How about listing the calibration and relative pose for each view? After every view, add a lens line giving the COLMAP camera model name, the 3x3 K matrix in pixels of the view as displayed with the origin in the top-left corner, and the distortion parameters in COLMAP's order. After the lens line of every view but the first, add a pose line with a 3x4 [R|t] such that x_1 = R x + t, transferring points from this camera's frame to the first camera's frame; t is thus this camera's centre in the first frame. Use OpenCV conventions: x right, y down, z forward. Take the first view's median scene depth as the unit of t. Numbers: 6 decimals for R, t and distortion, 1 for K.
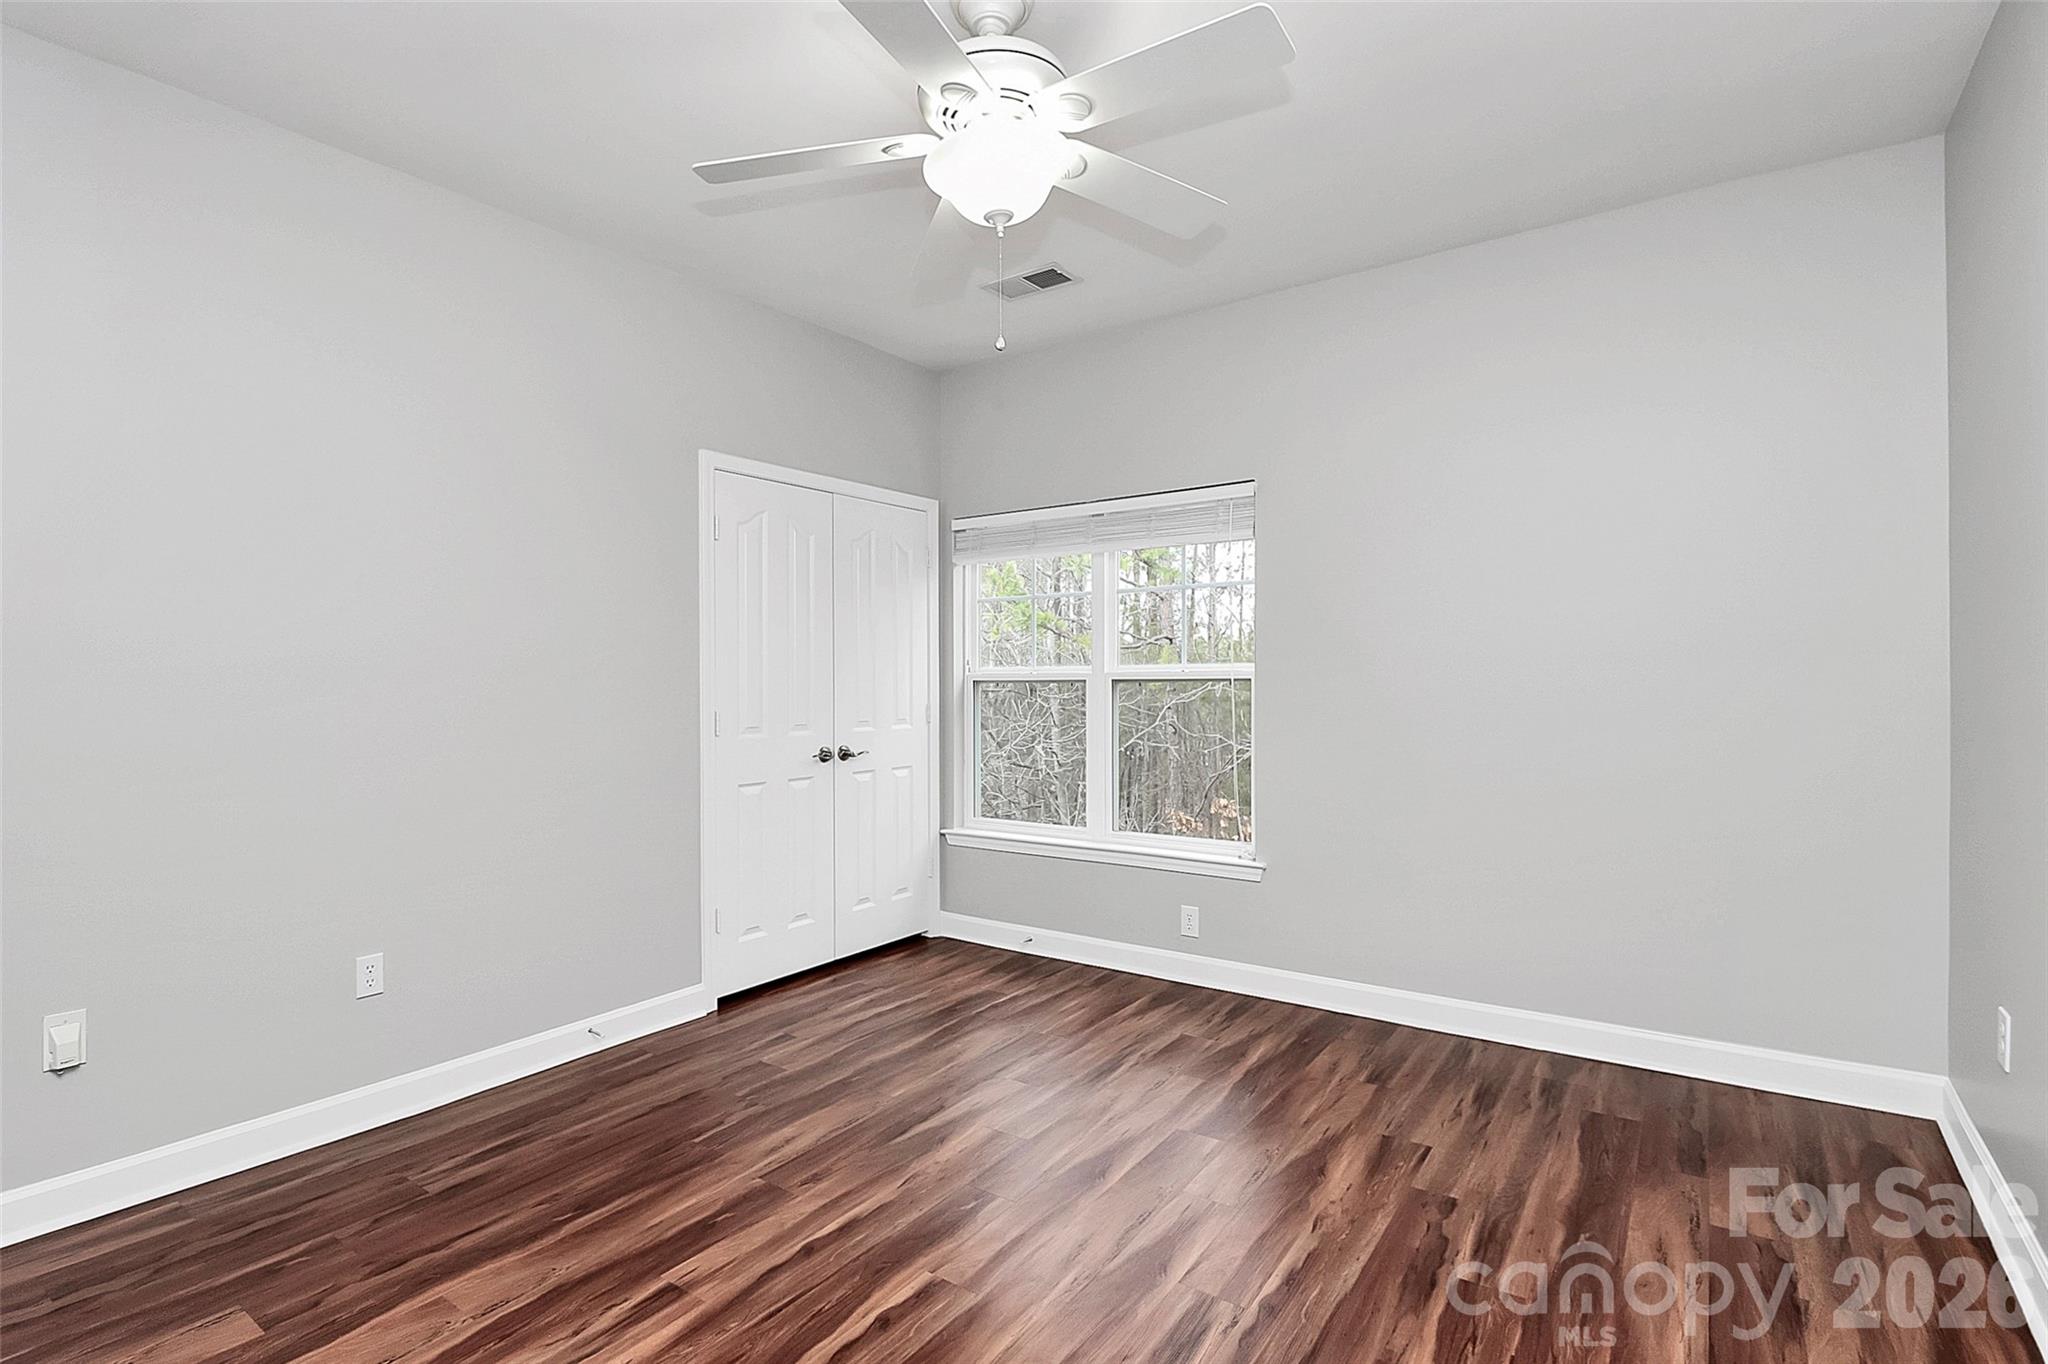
lens RADIAL K [[984.3, 0, 1009.0], [0, 984.3, 678.1], [0, 0, 1]] dist [-0.005990, -0.009974]
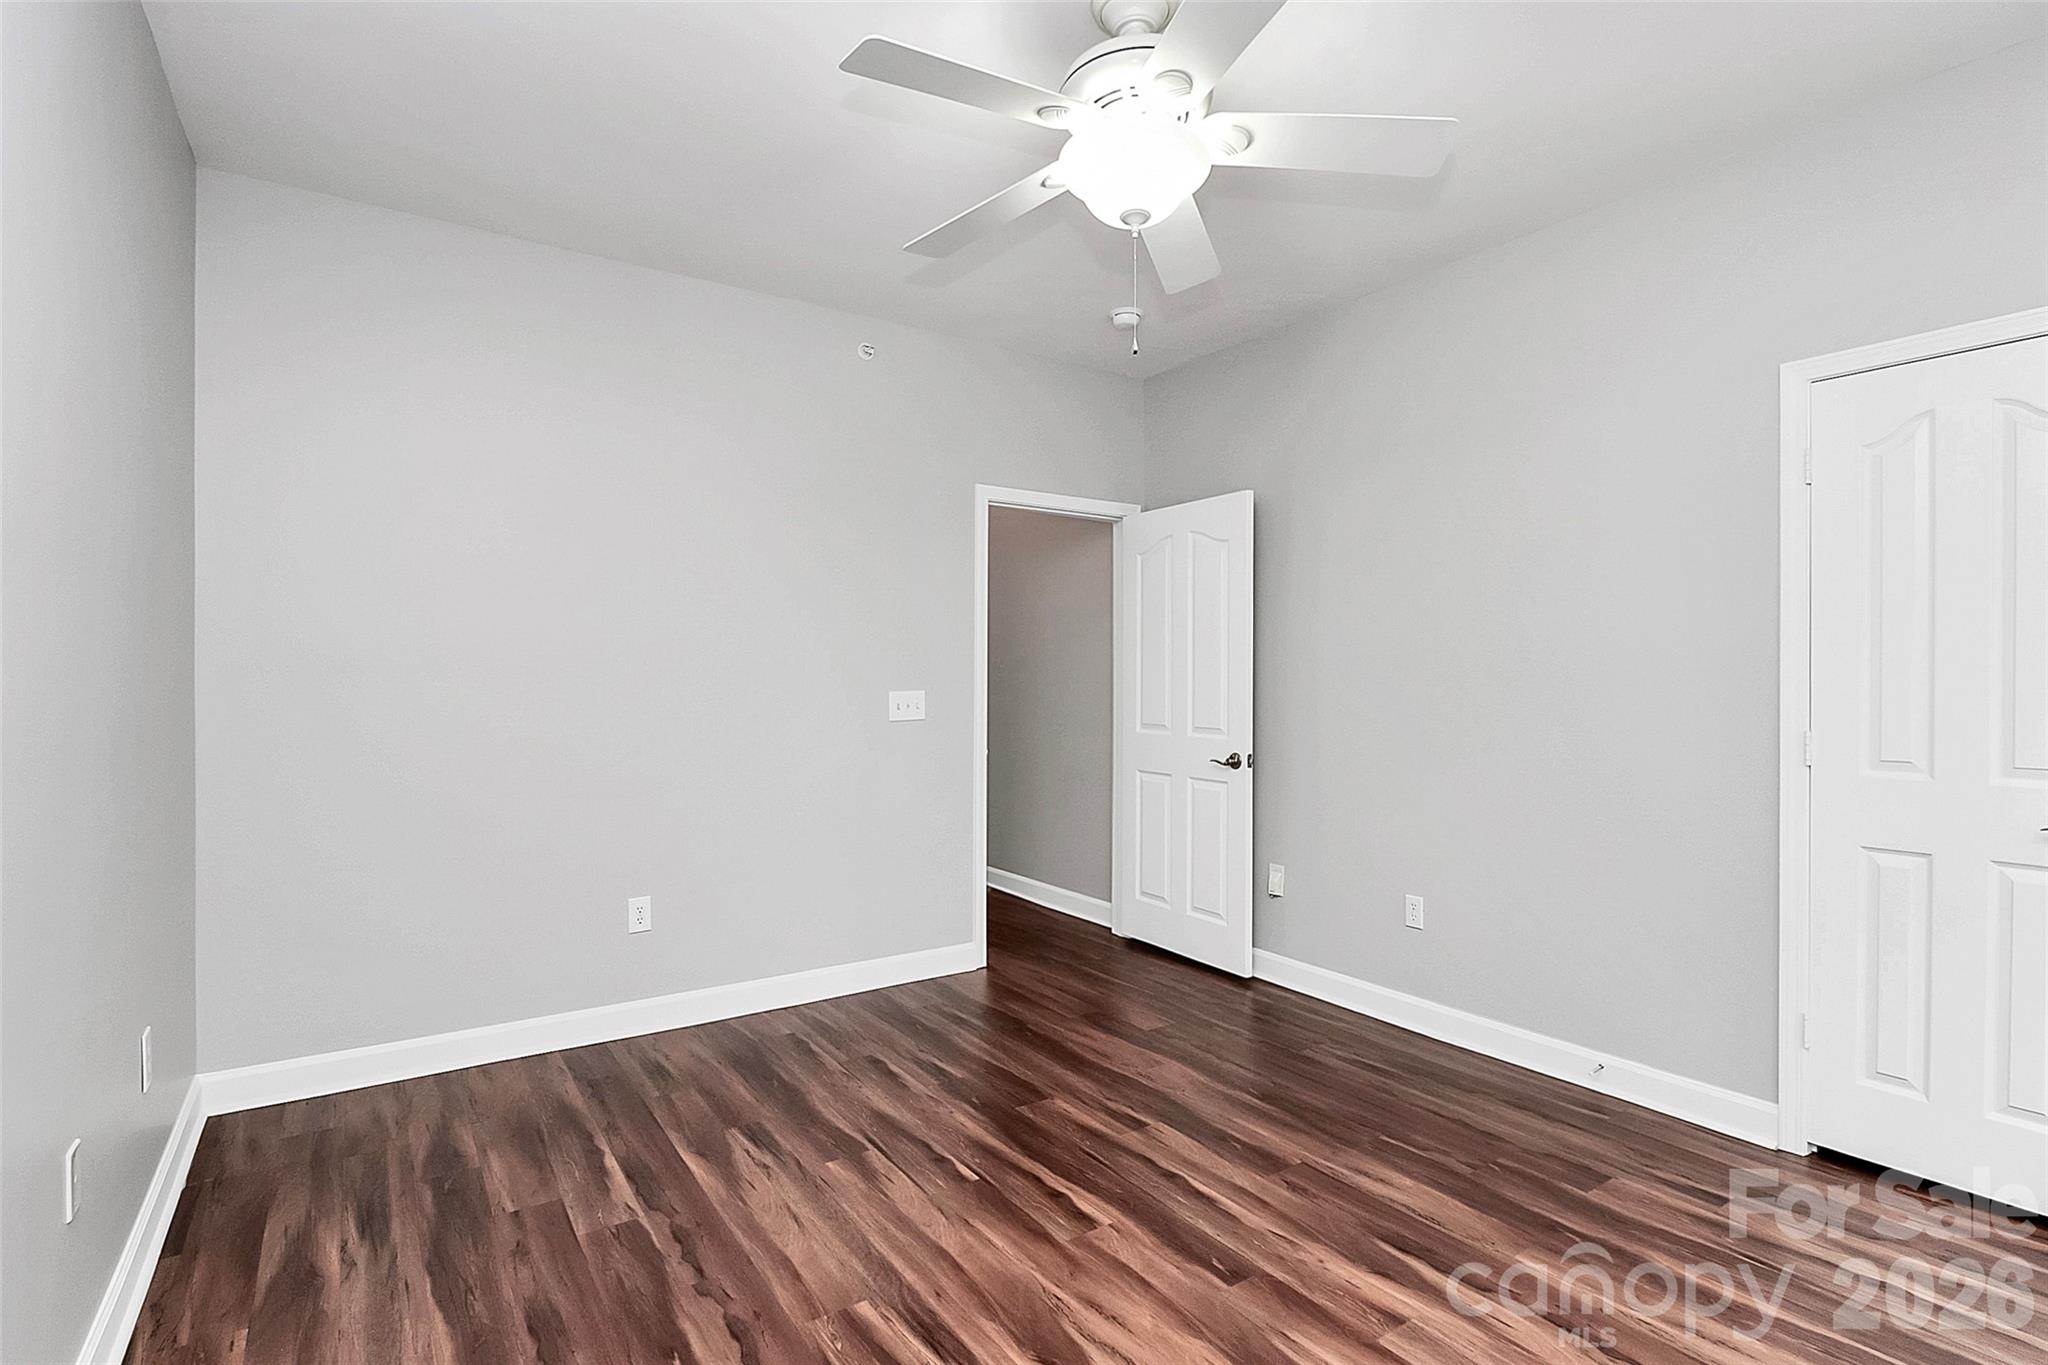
lens RADIAL K [[984.3, 0, 1017.1], [0, 984.3, 681.9], [0, 0, 1]] dist [-0.005990, -0.009974]
pose [[-0.359366, 0.009326, -0.933150, 0.866188], [0.002492, 0.999956, 0.009033, -0.015191], [0.933193, 0.000920, -0.359374, 1.140534]]
